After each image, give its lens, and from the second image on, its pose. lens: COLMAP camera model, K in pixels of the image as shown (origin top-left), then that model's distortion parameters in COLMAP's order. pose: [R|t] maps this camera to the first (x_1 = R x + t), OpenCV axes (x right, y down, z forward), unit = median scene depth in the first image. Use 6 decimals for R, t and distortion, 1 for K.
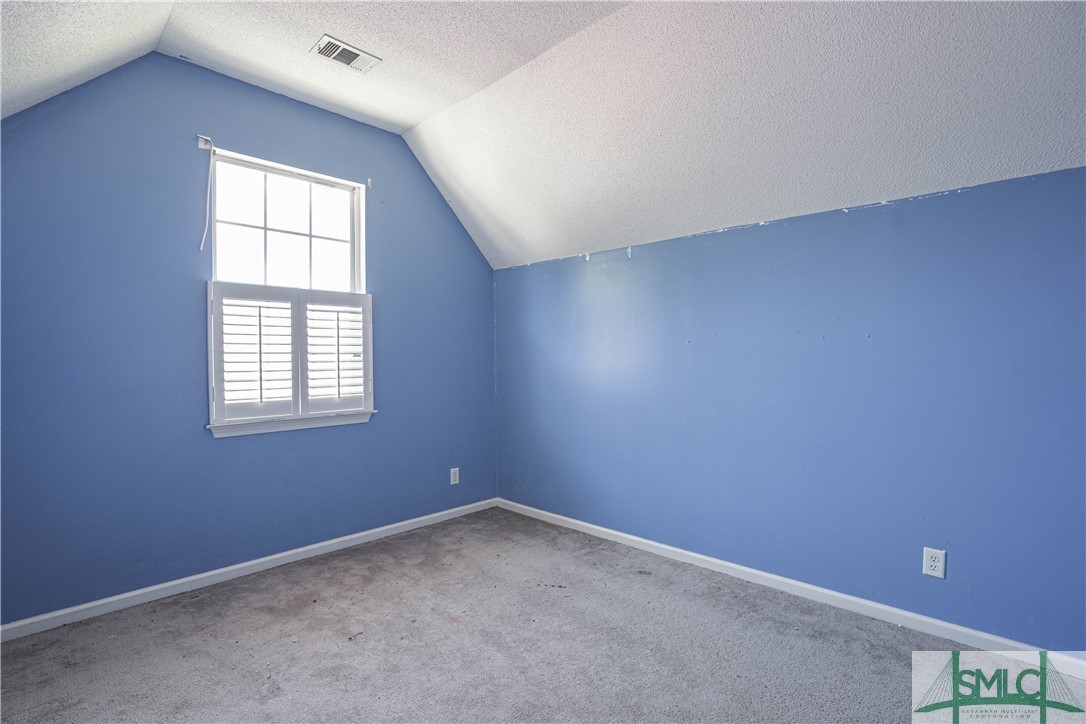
lens RADIAL K [[511.2, 0, 543.0], [0, 511.2, 362.0], [0, 0, 1]] dist [-0.041986, 0.014118]
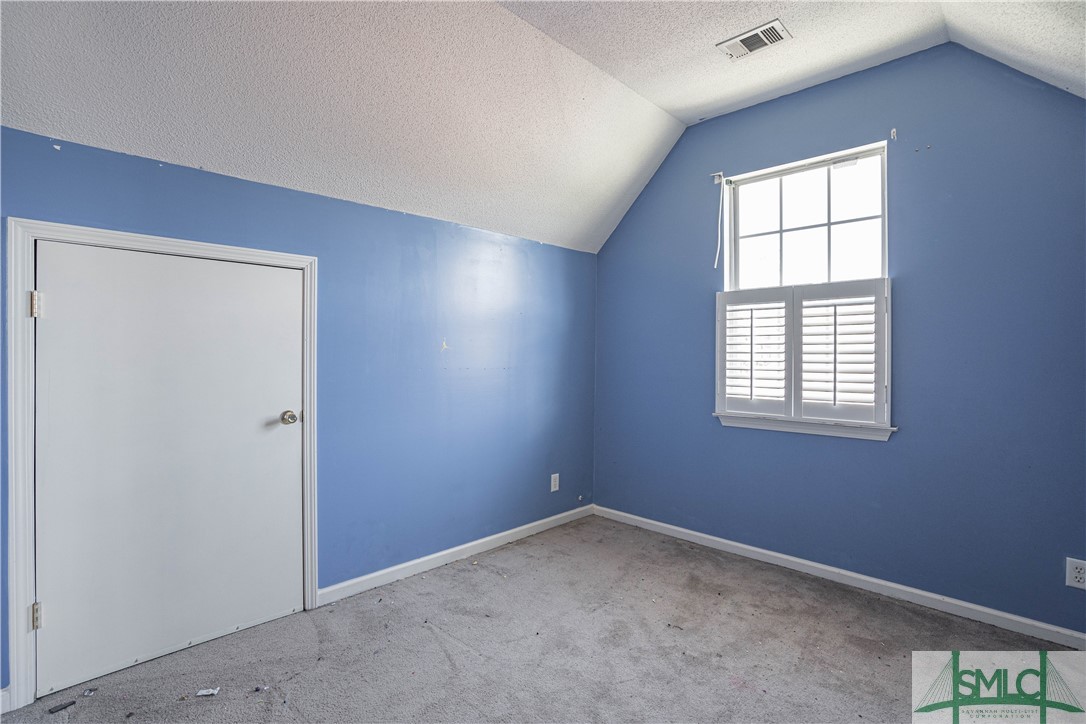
lens RADIAL K [[513.5, 0, 537.7], [0, 513.5, 349.8], [0, 0, 1]] dist [-0.040008, 0.014524]
pose [[-0.023491, -0.008051, -0.999692, 0.503925], [-0.018398, 0.999802, -0.007619, -0.007187], [0.999555, 0.018213, -0.023635, 0.546053]]
